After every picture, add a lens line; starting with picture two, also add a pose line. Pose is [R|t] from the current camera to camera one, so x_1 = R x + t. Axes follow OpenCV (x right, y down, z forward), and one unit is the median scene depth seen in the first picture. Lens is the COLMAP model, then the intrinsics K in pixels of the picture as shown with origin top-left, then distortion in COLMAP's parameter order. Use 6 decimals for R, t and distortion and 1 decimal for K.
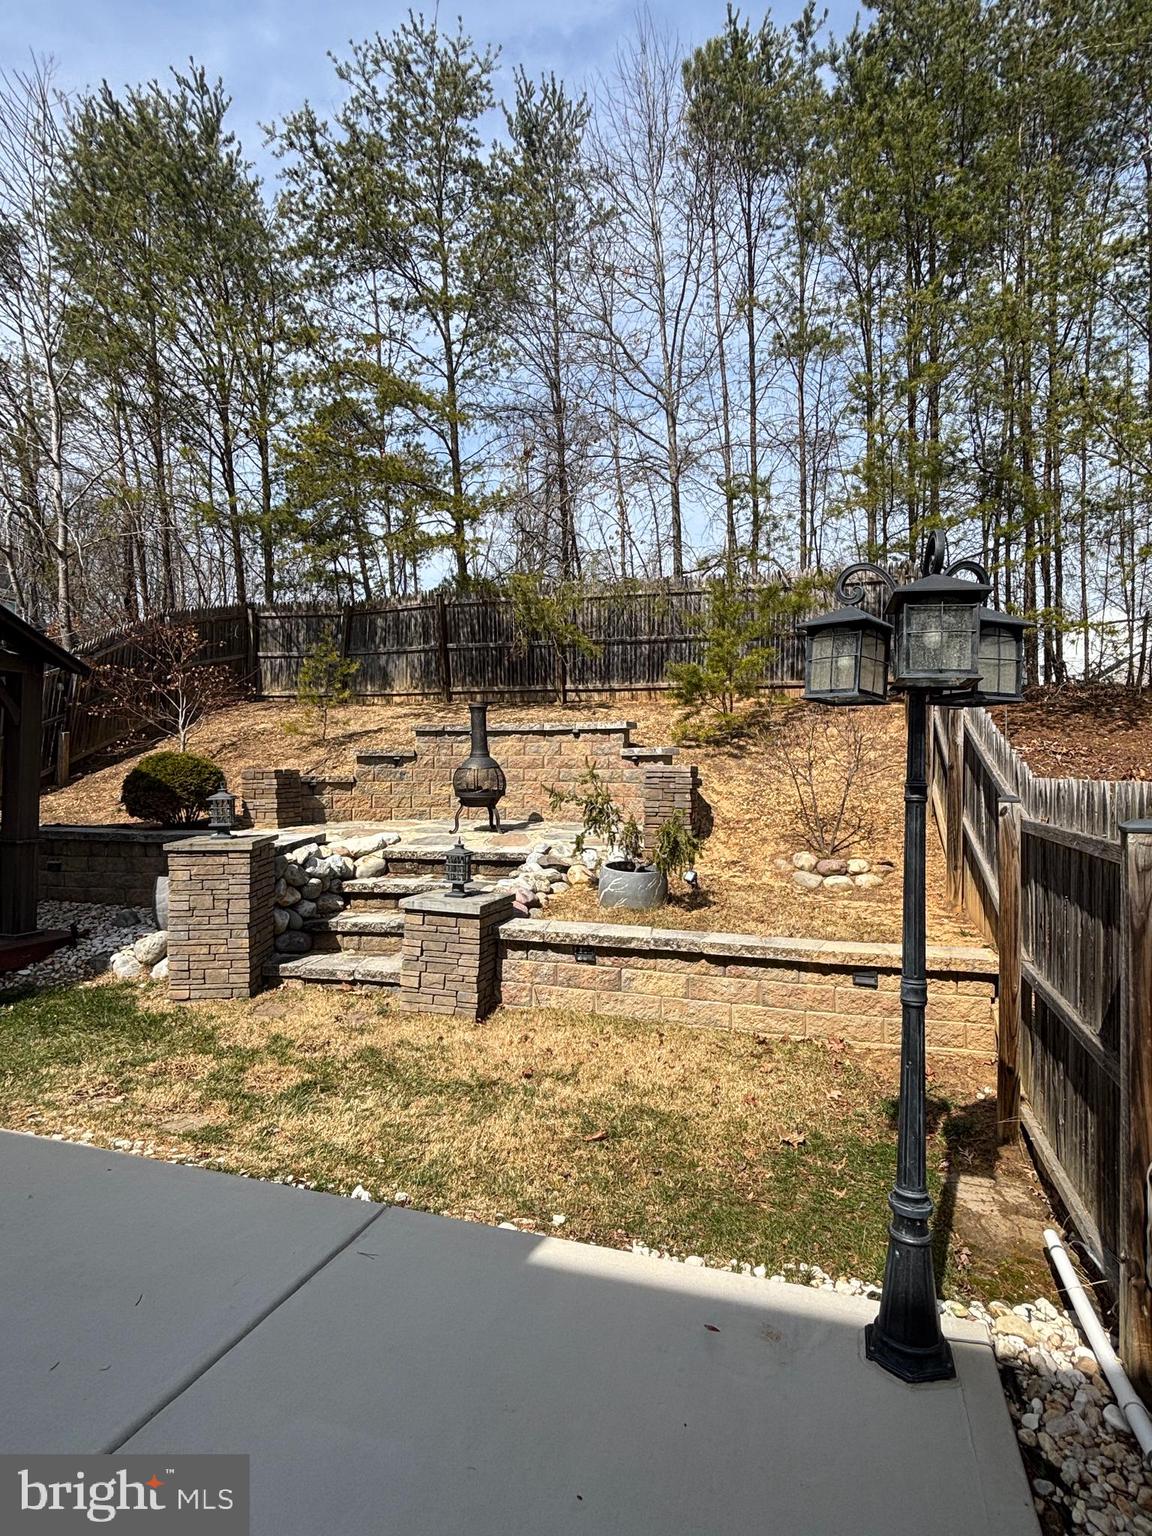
lens RADIAL K [[804.4, 0, 582.4], [0, 804.4, 769.5], [0, 0, 1]] dist [0.066842, -0.101686]
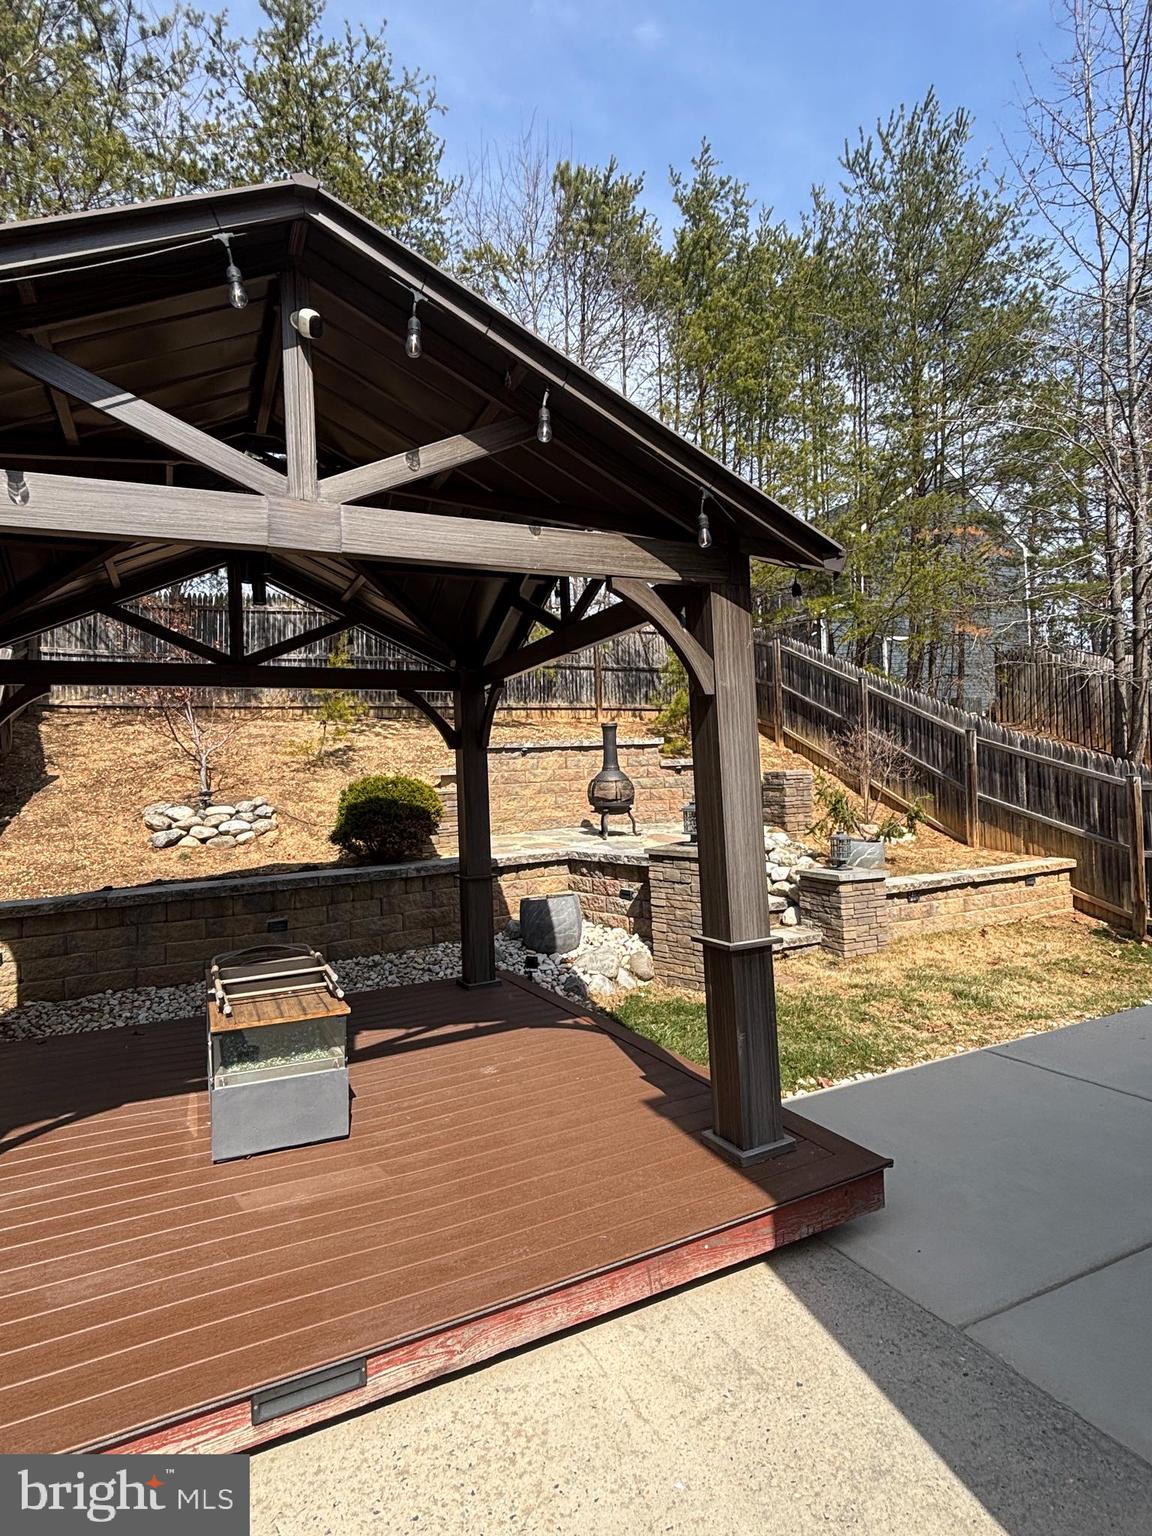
lens RADIAL K [[807.0, 0, 581.3], [0, 807.0, 761.2], [0, 0, 1]] dist [0.036271, -0.056683]
pose [[0.728006, -0.024259, 0.685142, -0.882833], [0.041957, 0.999077, -0.009207, -0.018537], [-0.684286, 0.035449, 0.728352, 0.195263]]
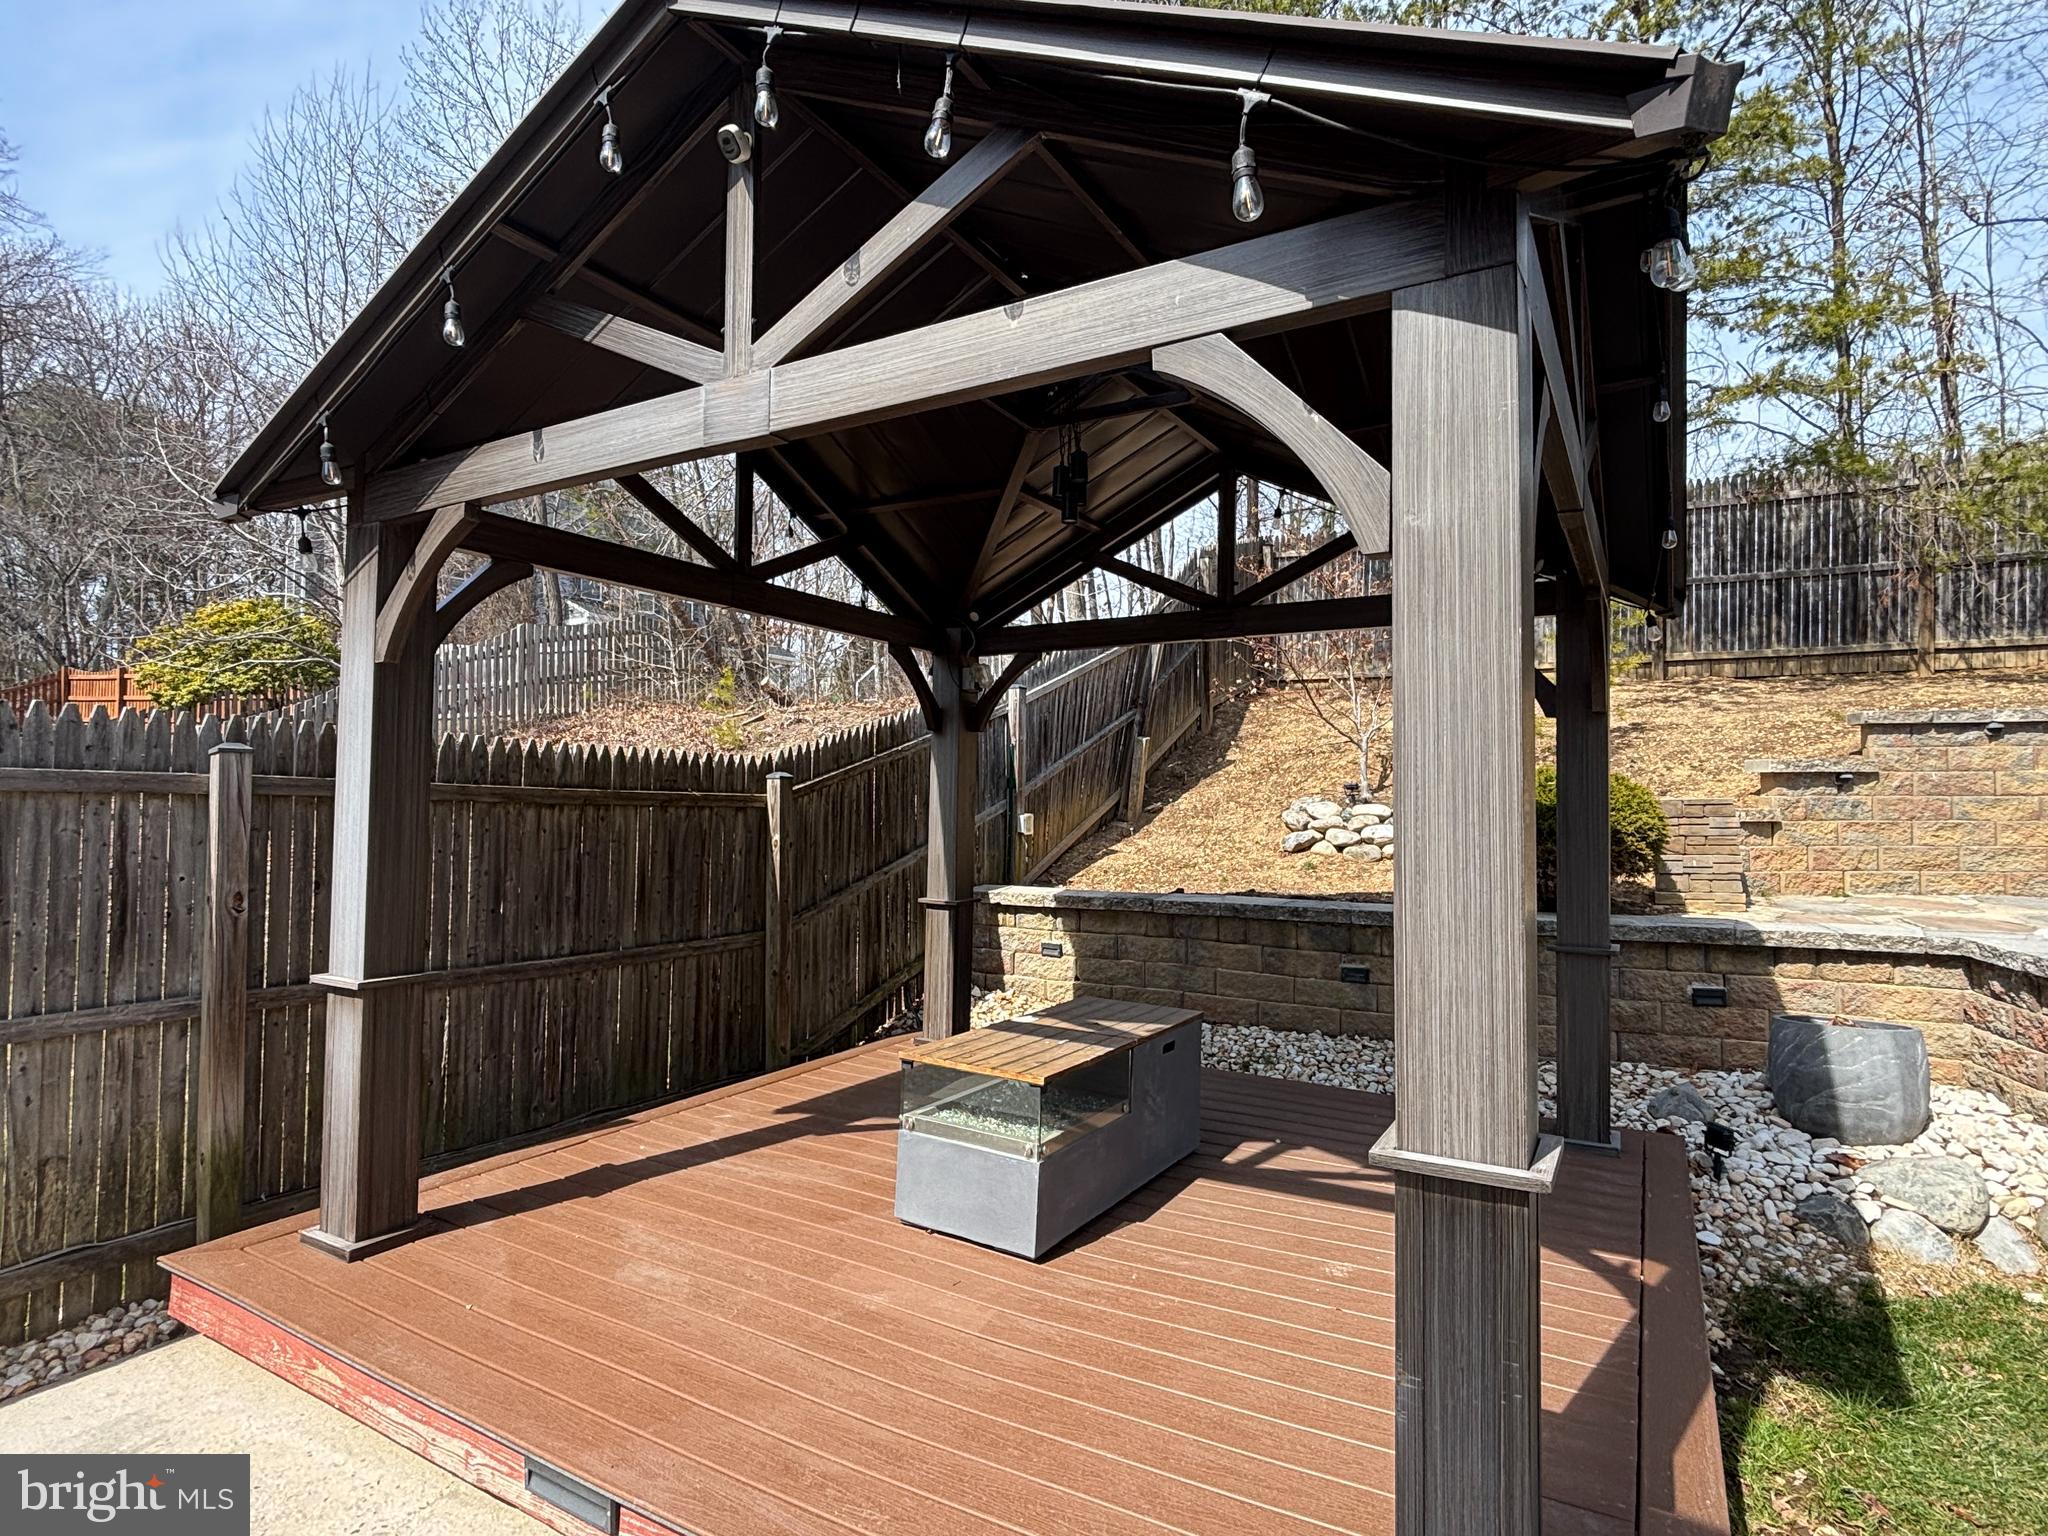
lens RADIAL K [[1073.6, 0, 1023.7], [0, 1073.6, 761.9], [0, 0, 1]] dist [0.004420, -0.002583]
pose [[0.971400, -0.007885, -0.237318, -0.630666], [0.001614, 0.999645, -0.026606, -0.005816], [0.237444, 0.025462, 0.971068, 0.204176]]
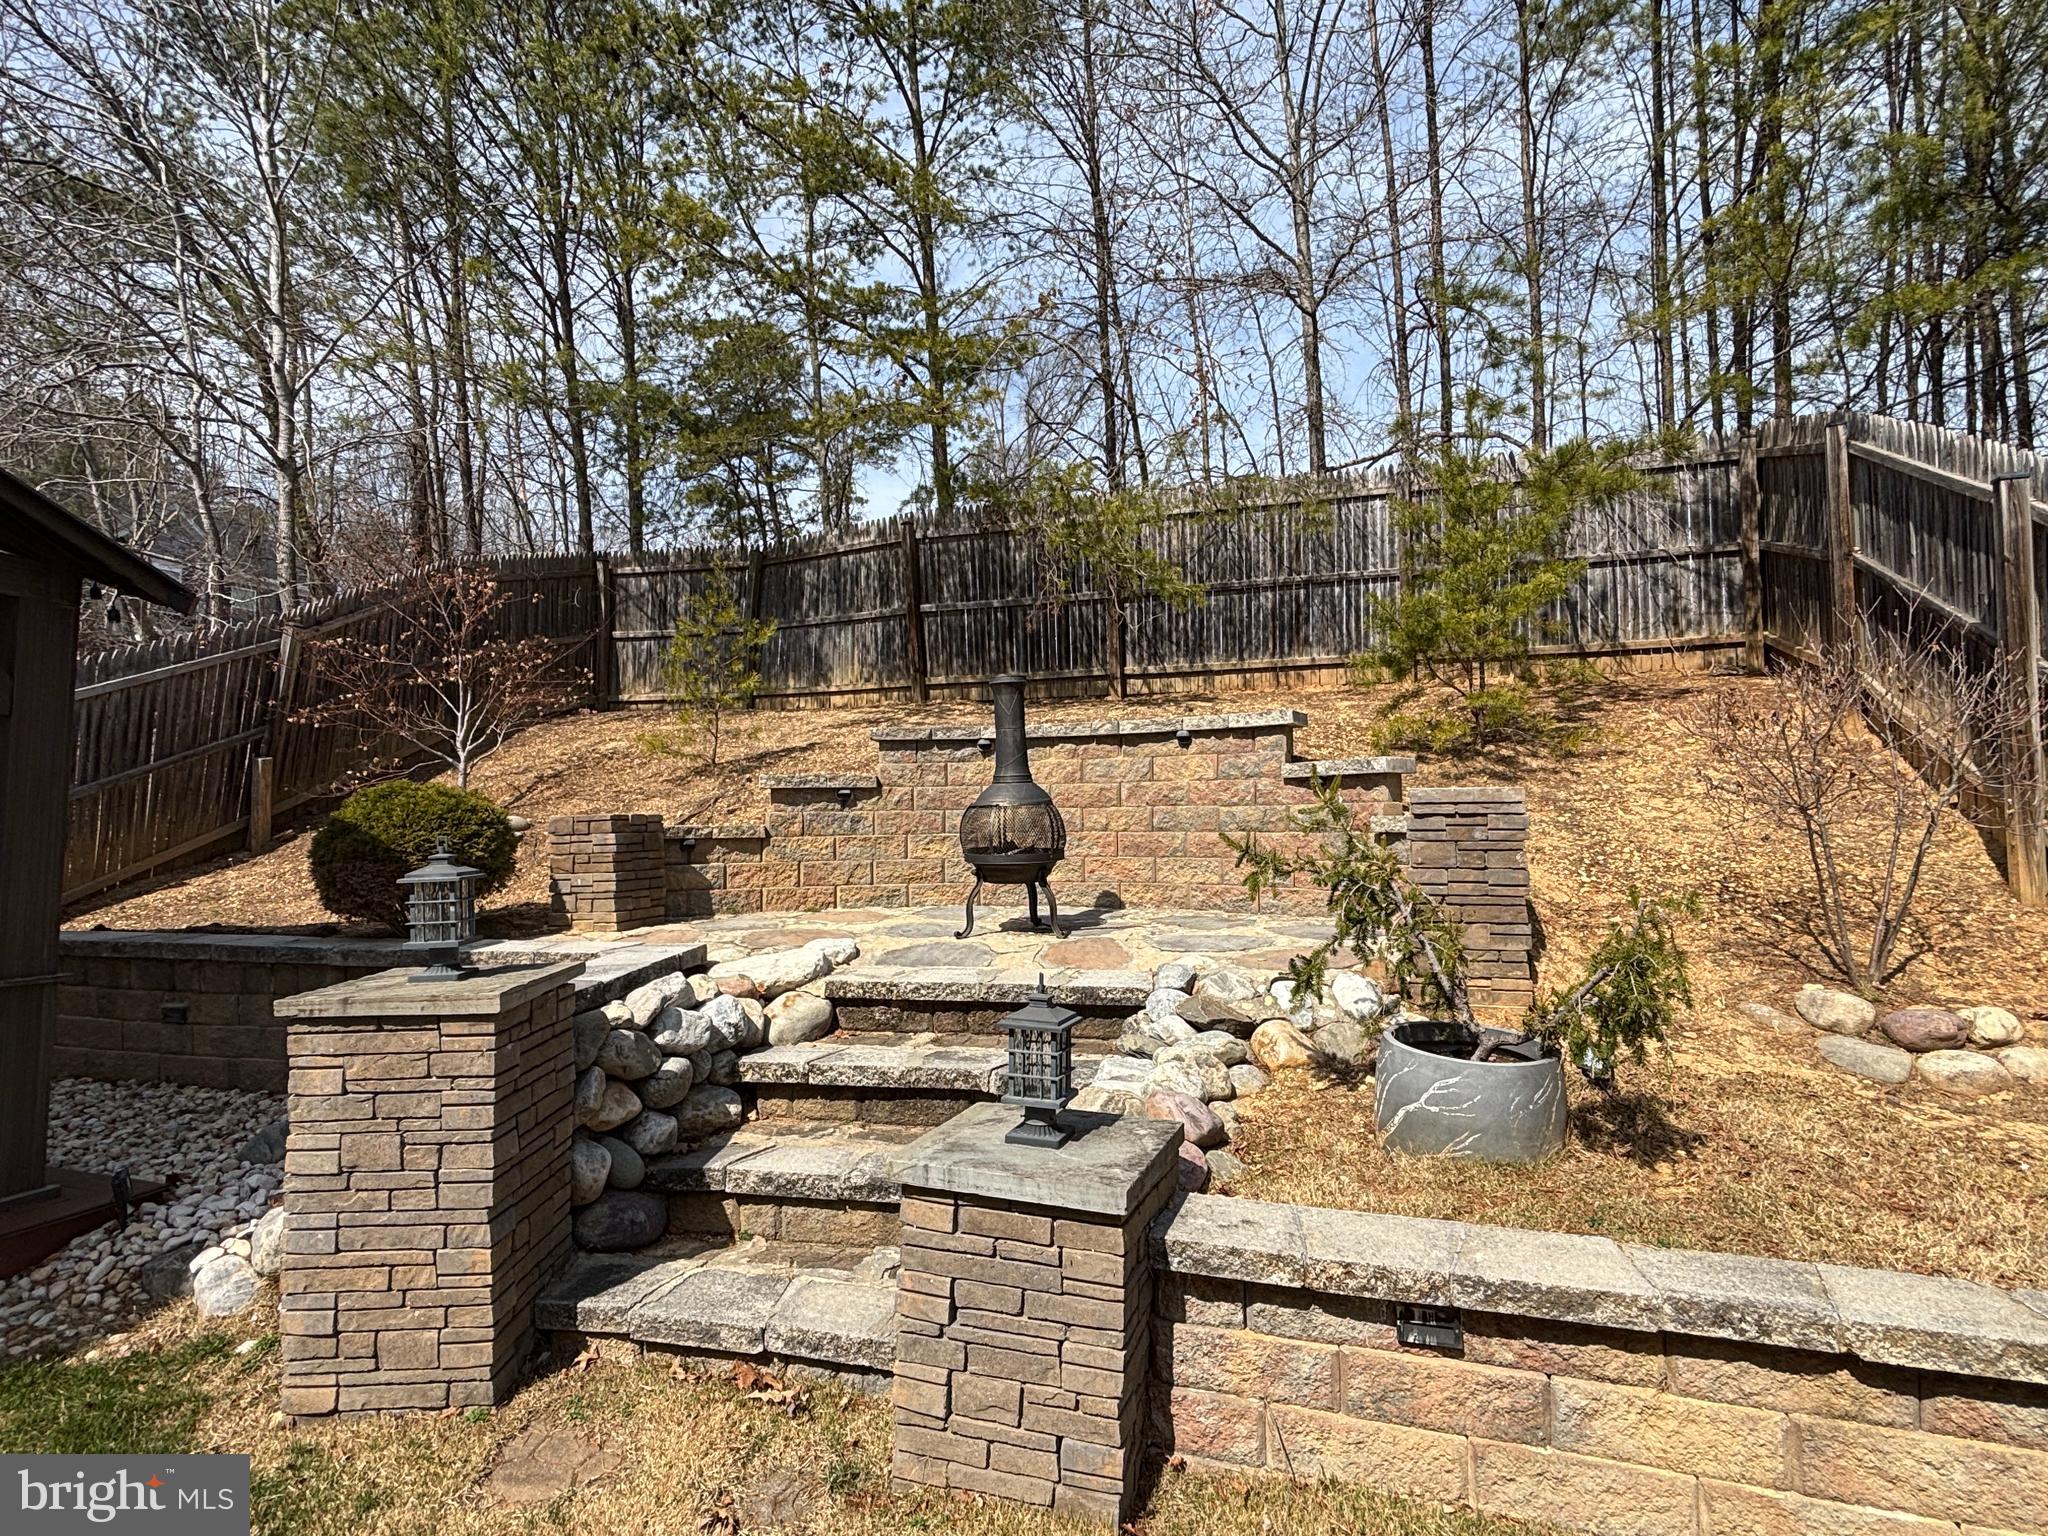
lens RADIAL K [[1073.6, 0, 1023.7], [0, 1073.6, 761.9], [0, 0, 1]] dist [0.004420, -0.002583]
pose [[0.998978, -0.017128, -0.041822, -0.088104], [0.014780, 0.998332, -0.055814, 0.008245], [0.042708, 0.055139, 0.997565, 0.318923]]
